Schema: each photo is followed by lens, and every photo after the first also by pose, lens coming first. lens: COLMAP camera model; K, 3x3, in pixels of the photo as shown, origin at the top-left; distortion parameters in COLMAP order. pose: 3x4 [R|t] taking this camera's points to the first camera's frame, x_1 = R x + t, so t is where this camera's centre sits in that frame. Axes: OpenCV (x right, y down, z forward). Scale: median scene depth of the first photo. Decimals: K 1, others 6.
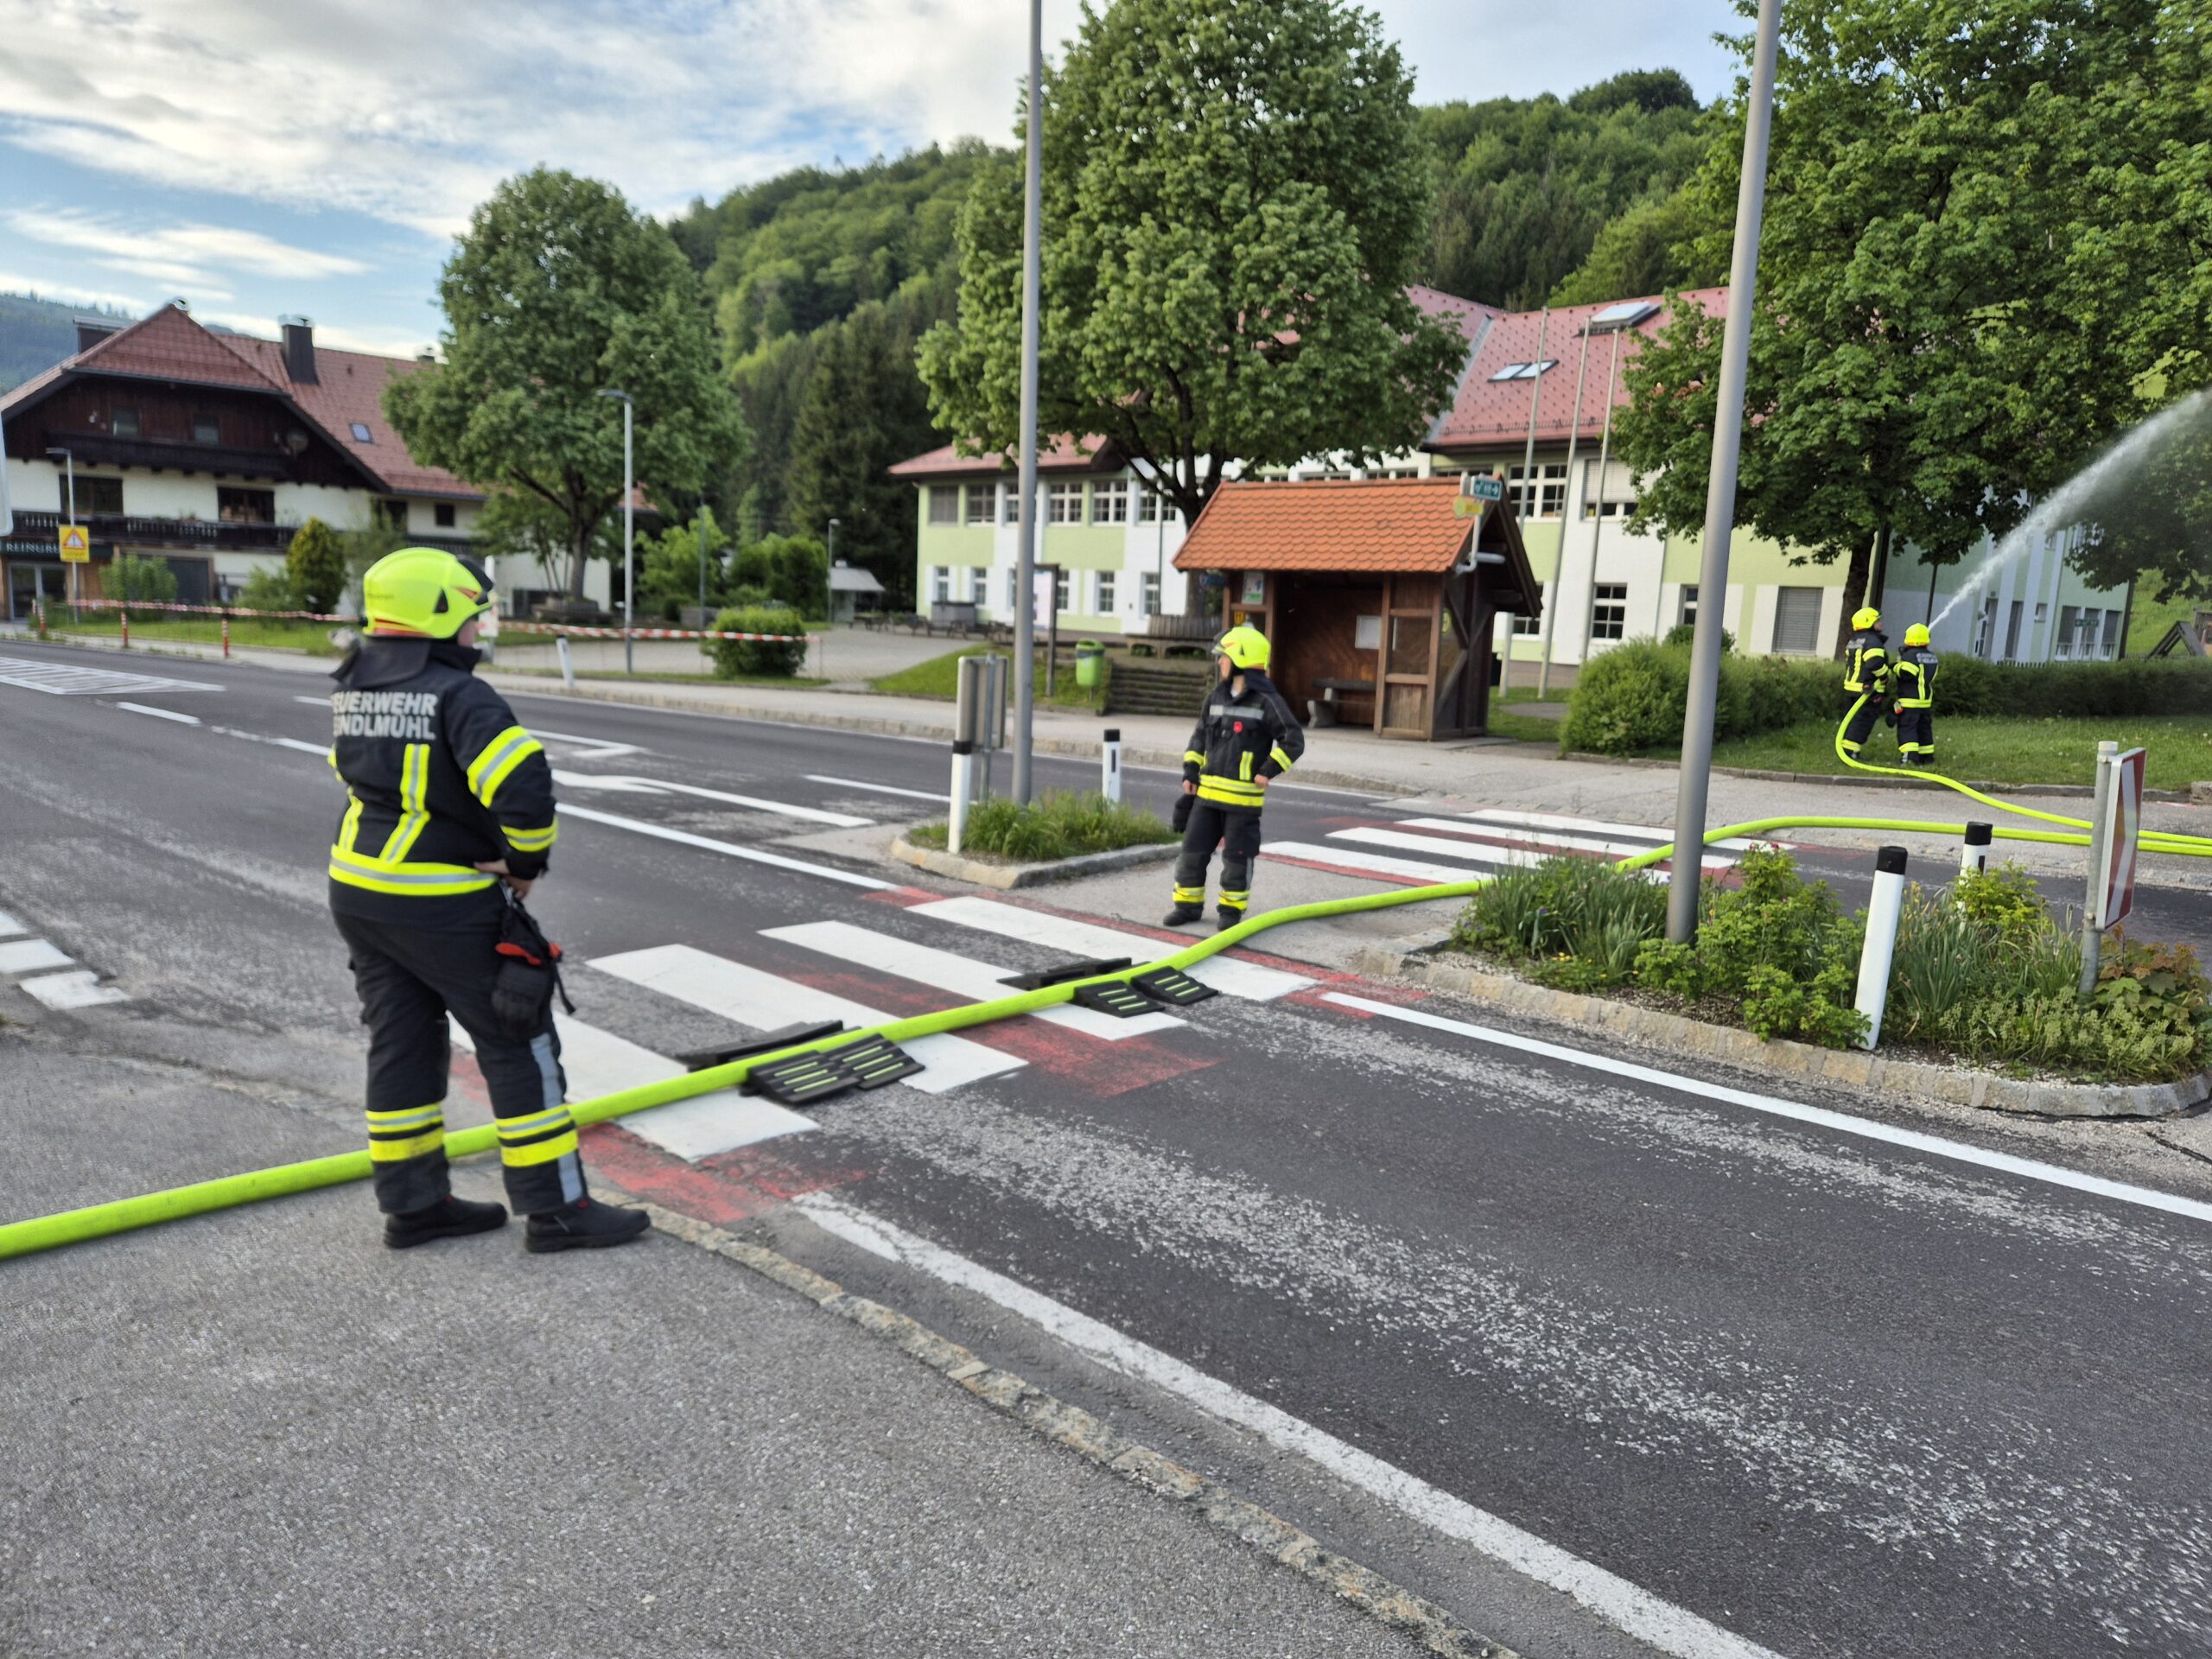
lens RADIAL K [[1466.4, 0, 1115.2], [0, 1466.4, 822.5], [0, 0, 1]] dist [0.081685, -0.066531]
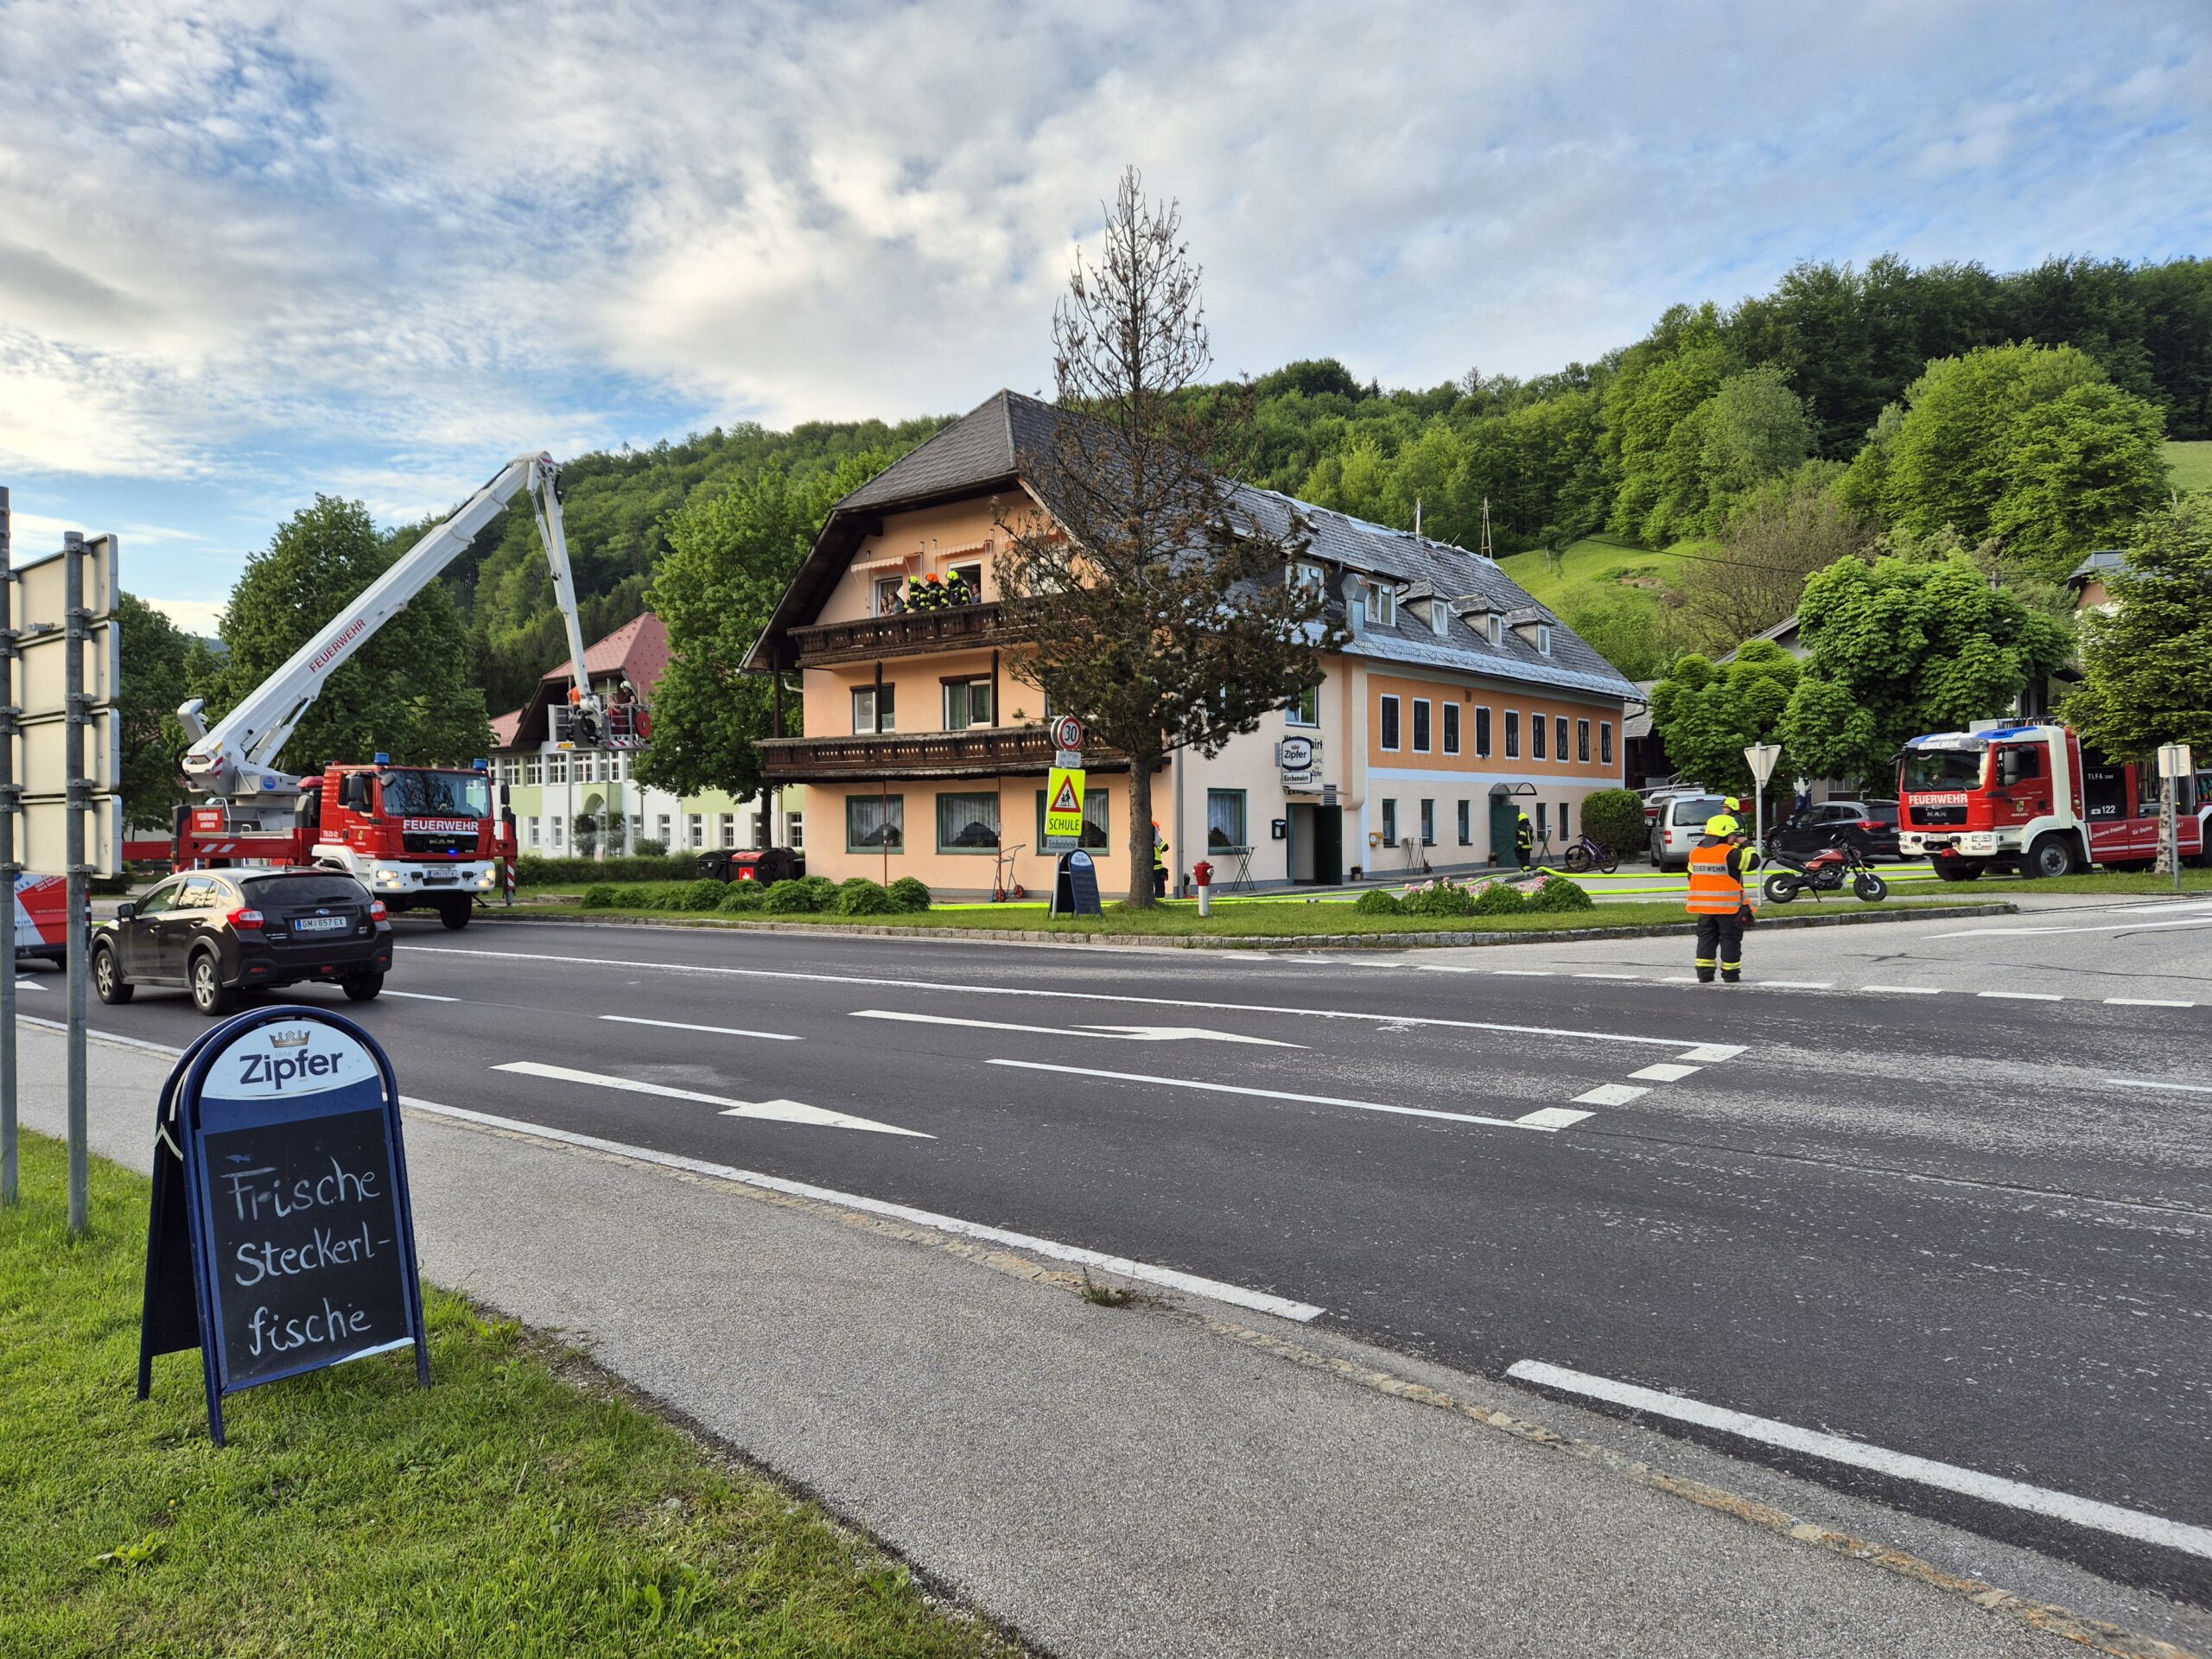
lens RADIAL K [[1466.4, 0, 1105.3], [0, 1466.4, 836.2], [0, 0, 1]] dist [0.081685, -0.066531]
pose [[0.994868, -0.056756, 0.083767, 0.811464], [0.067876, 0.988311, -0.136507, 0.157439], [-0.075040, 0.141492, 0.987091, -0.891442]]
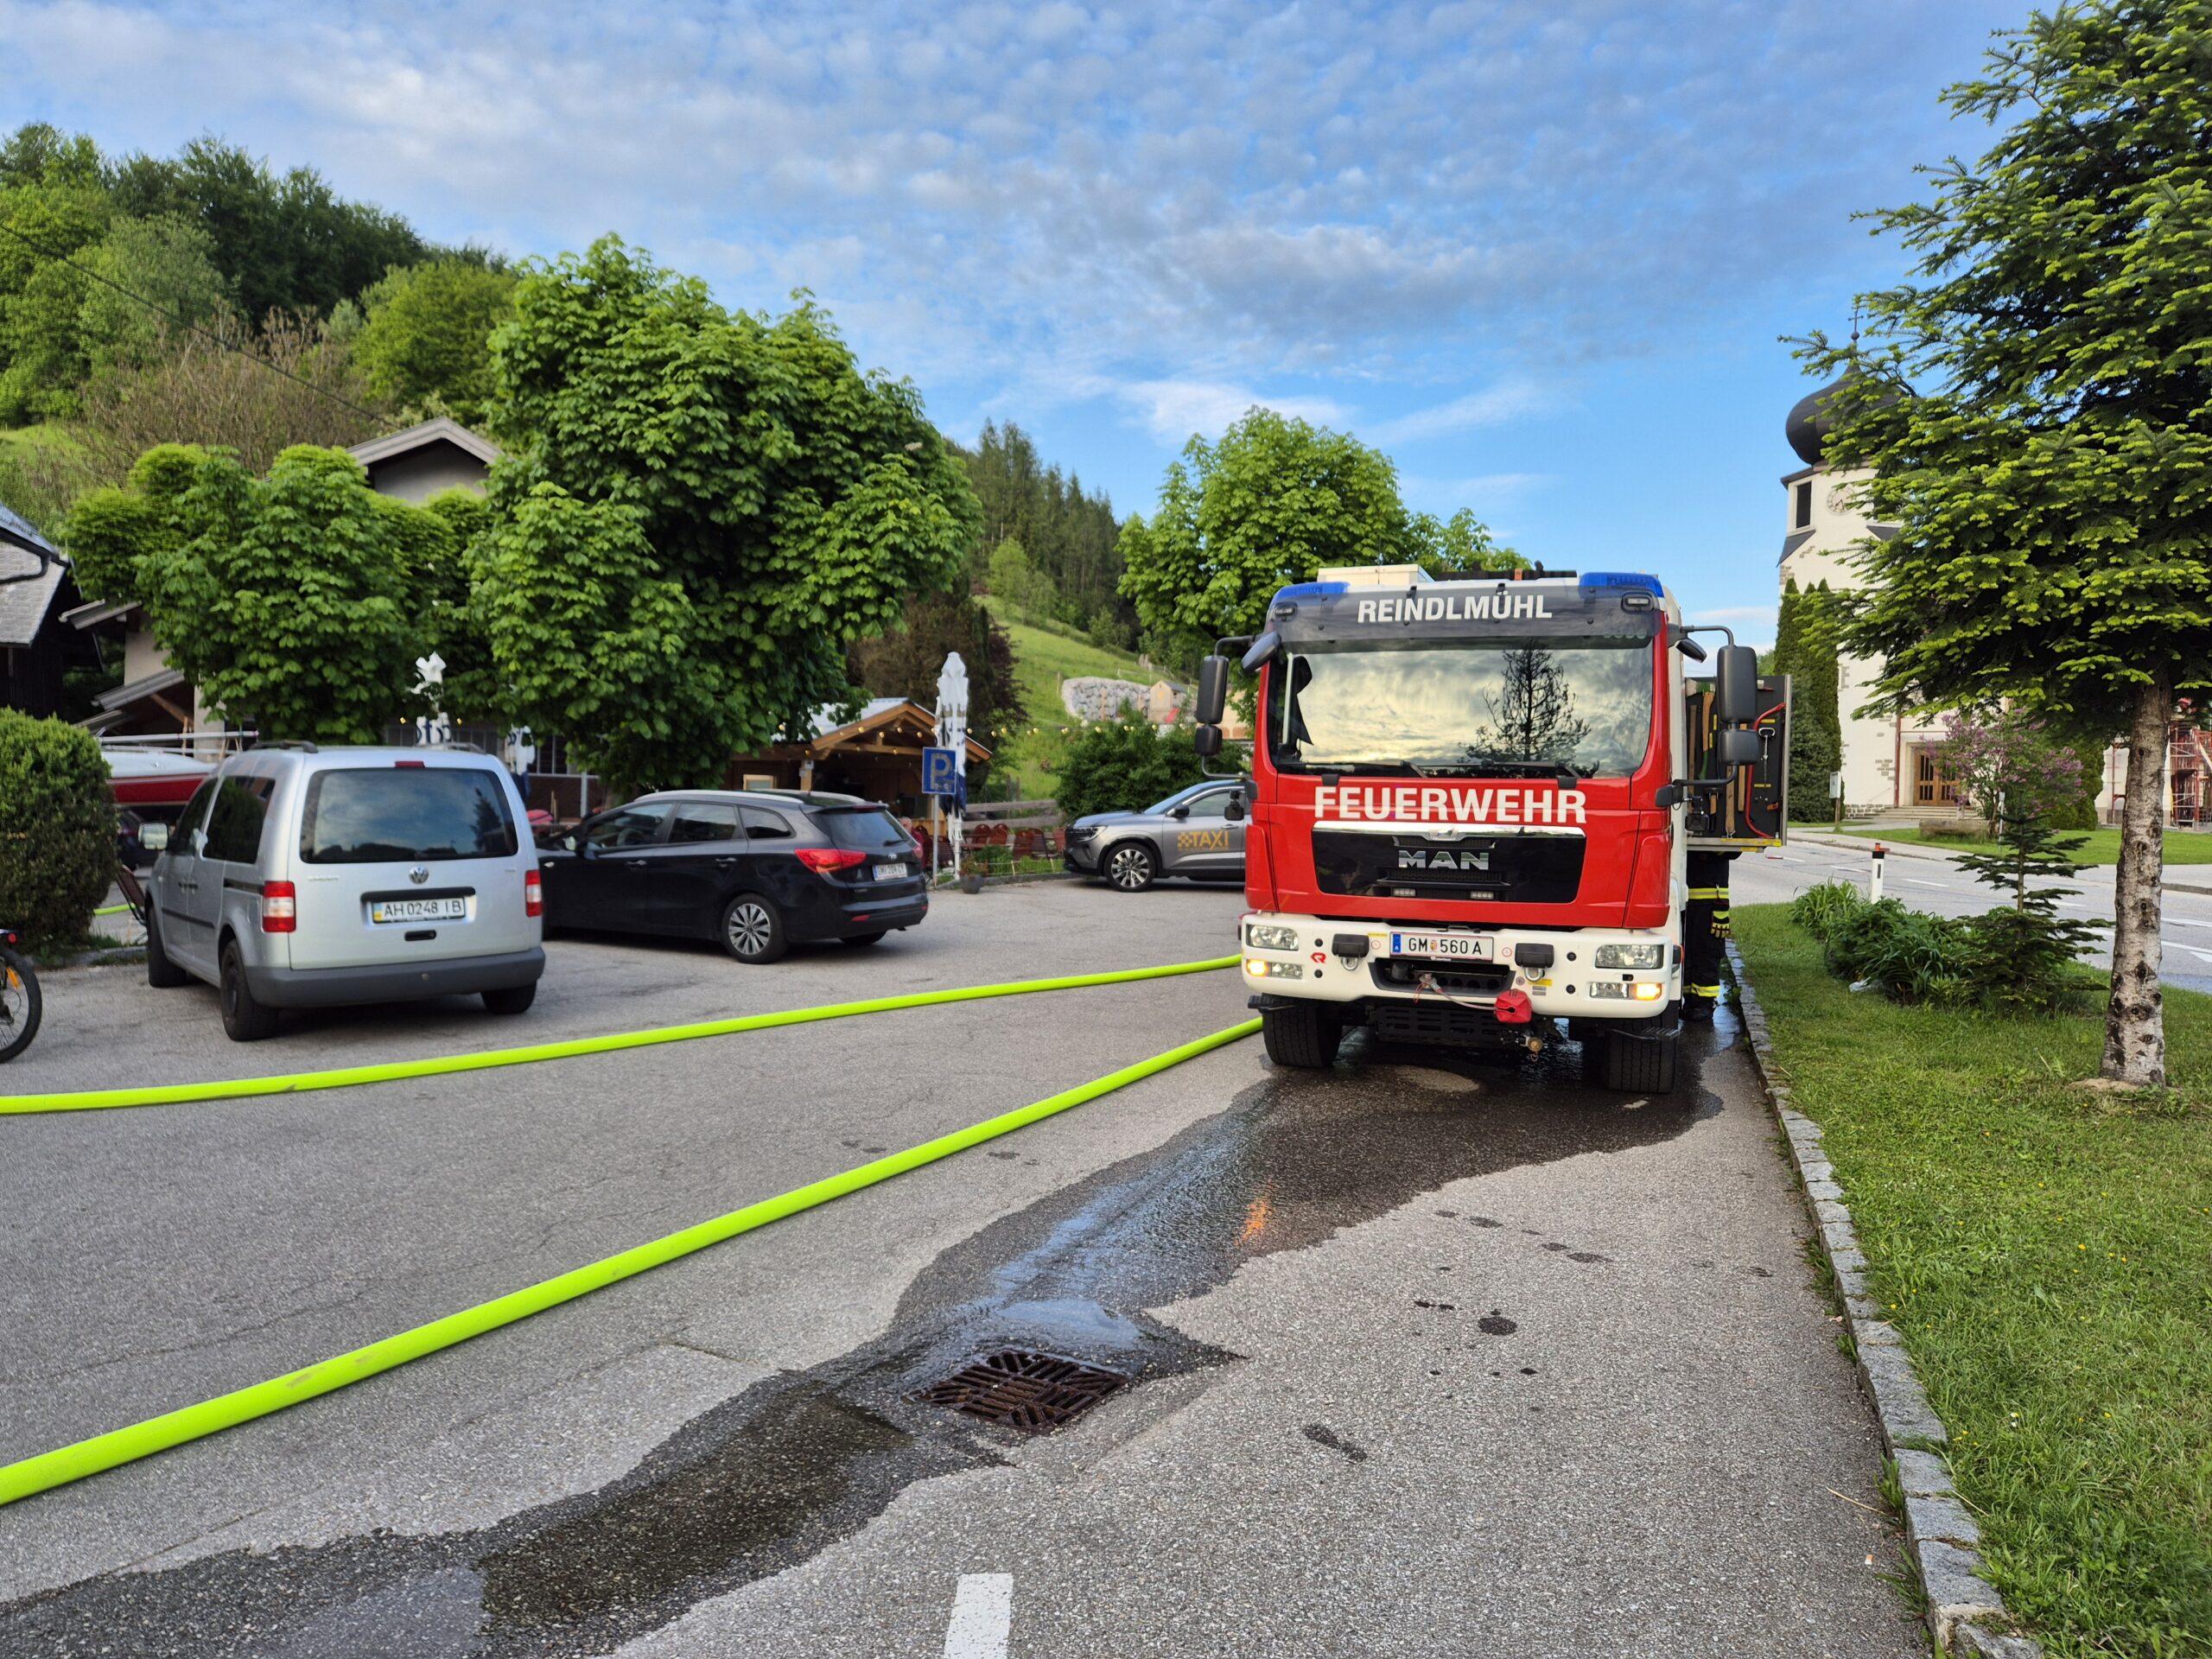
lens RADIAL K [[1466.4, 0, 1105.2], [0, 1466.4, 840.6], [0, 0, 1]] dist [0.081685, -0.066531]
pose [[0.471726, -0.045163, 0.880588, 1.172898], [0.126767, 0.991786, -0.017043, 0.040682], [-0.872585, 0.119669, 0.473577, -0.046890]]
